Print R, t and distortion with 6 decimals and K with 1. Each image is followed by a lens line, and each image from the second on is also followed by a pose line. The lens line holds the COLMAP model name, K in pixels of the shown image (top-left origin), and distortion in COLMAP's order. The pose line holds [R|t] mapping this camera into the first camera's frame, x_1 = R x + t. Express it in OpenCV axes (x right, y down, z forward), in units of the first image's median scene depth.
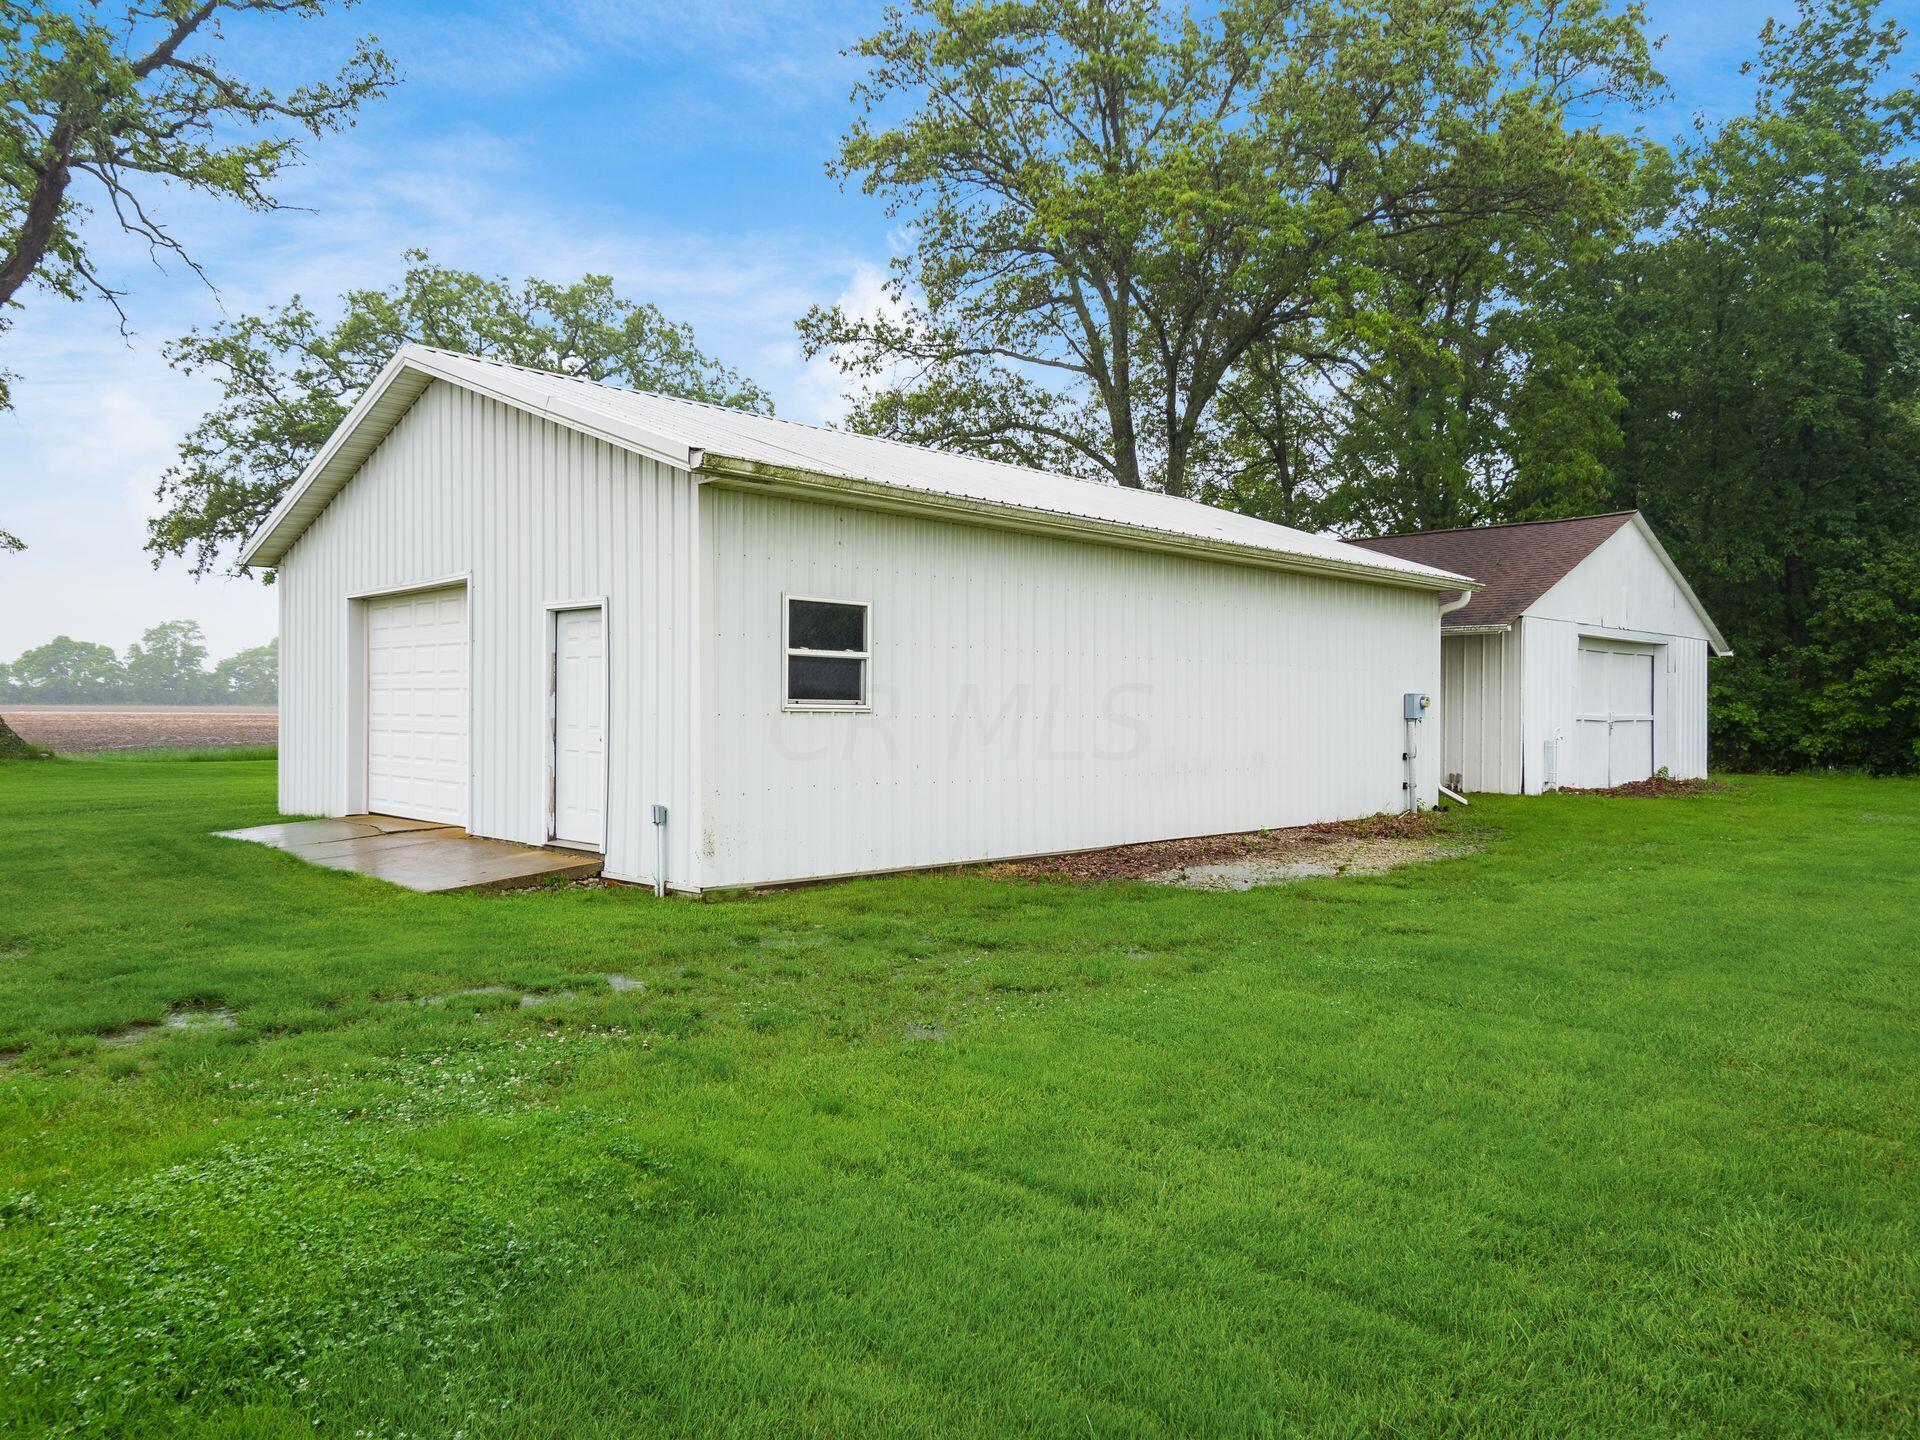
lens RADIAL K [[1459.9, 0, 850.5], [0, 1459.9, 720.8], [0, 0, 1]] dist [0.002330, 0.002296]
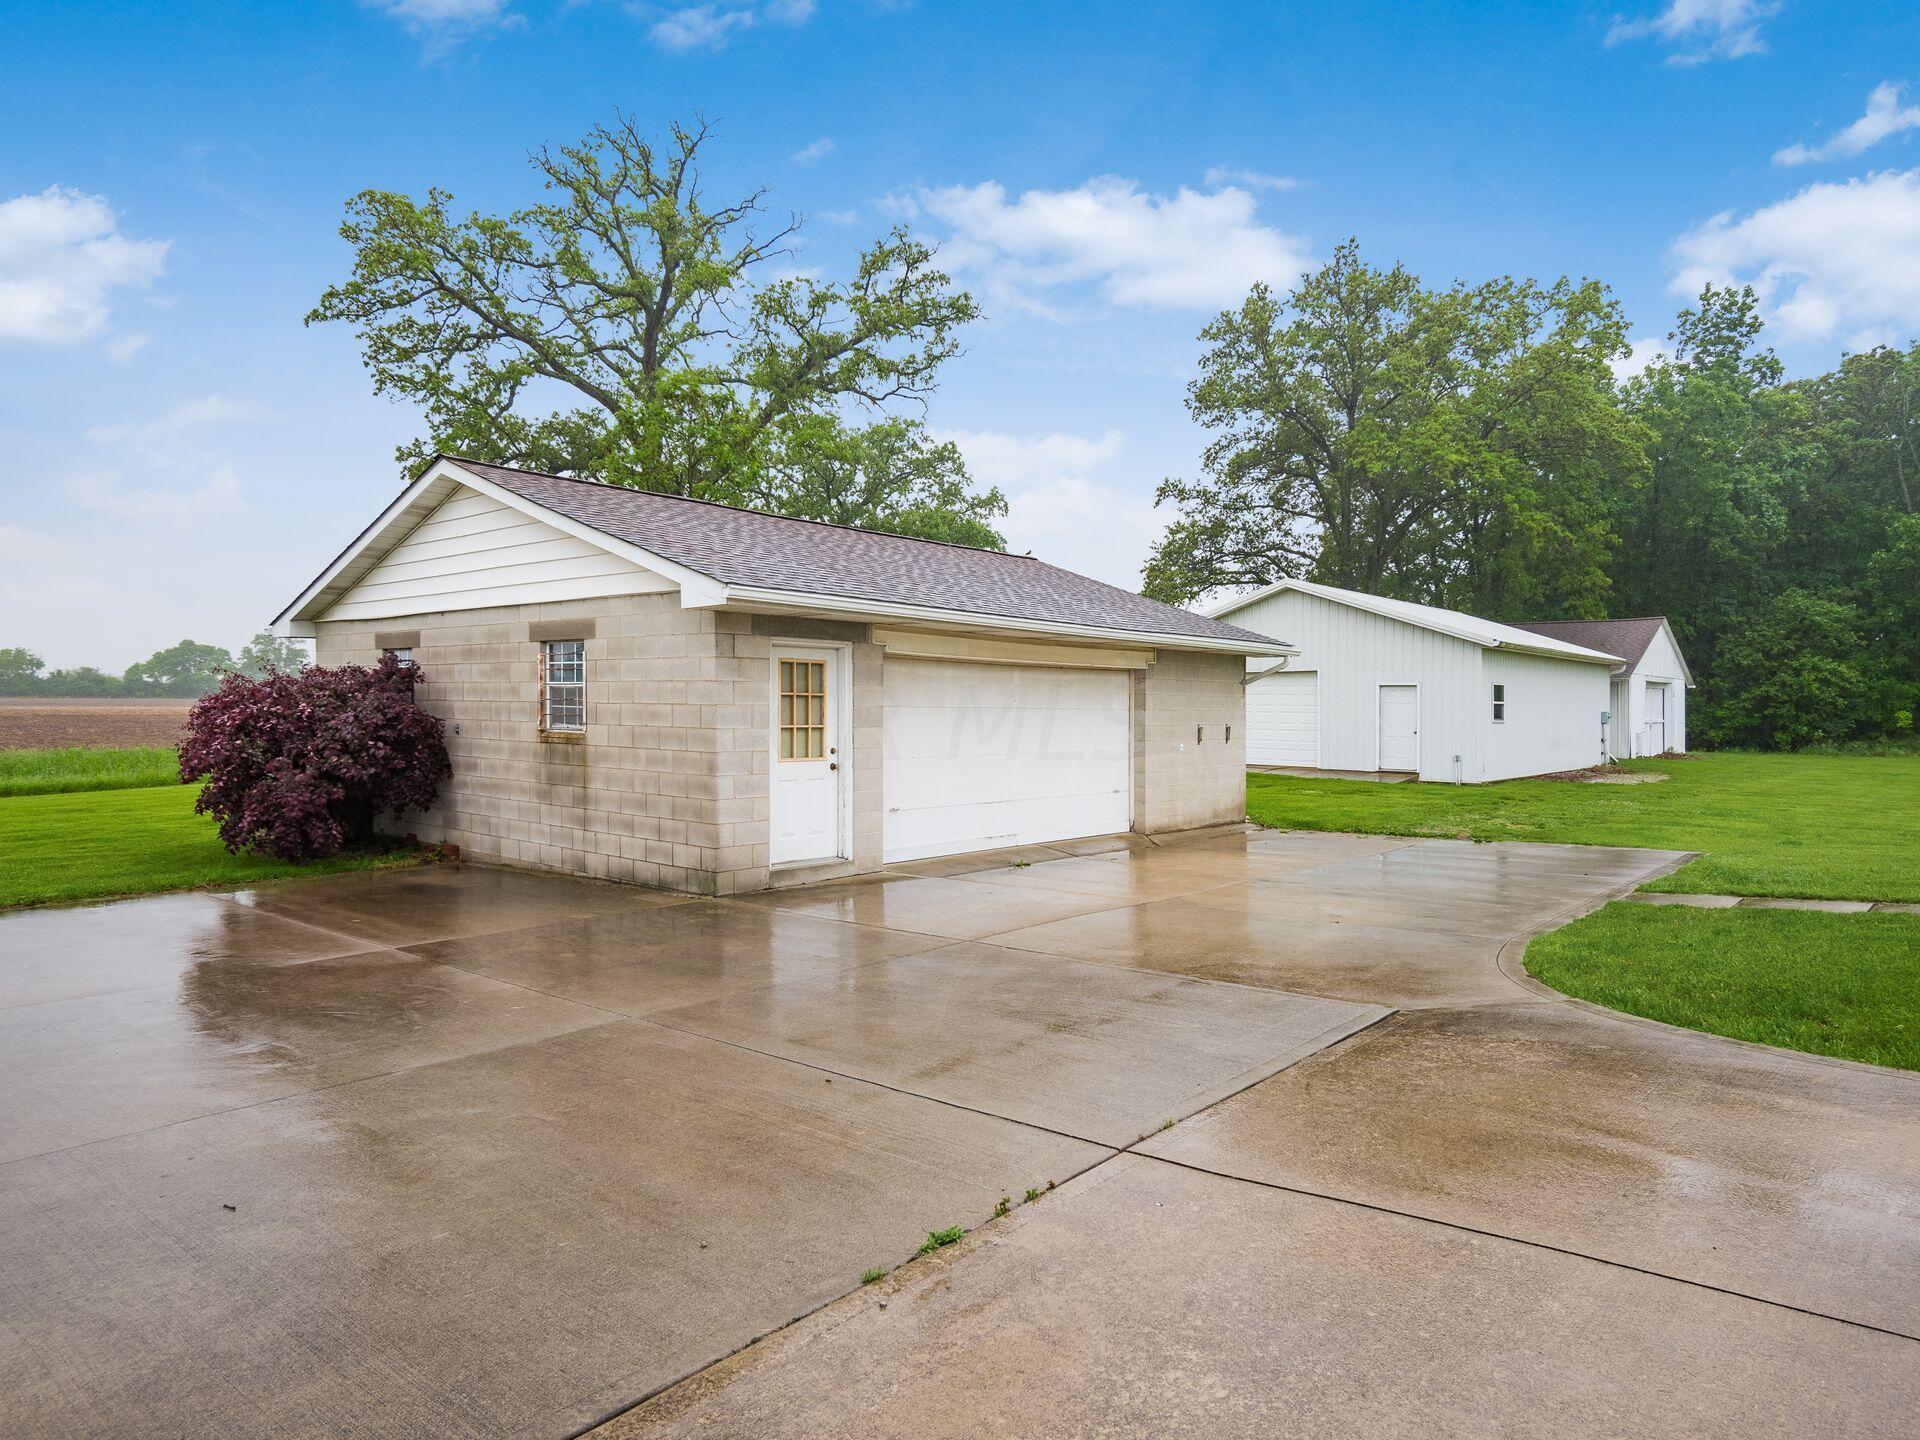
lens RADIAL K [[1124.9, 0, 981.1], [0, 1124.9, 729.1], [0, 0, 1]] dist [-0.003952, -0.001907]
pose [[0.998589, -0.003158, 0.053007, -0.302248], [0.002787, 0.999971, 0.007071, -0.003271], [-0.053028, -0.006913, 0.998569, -0.304397]]
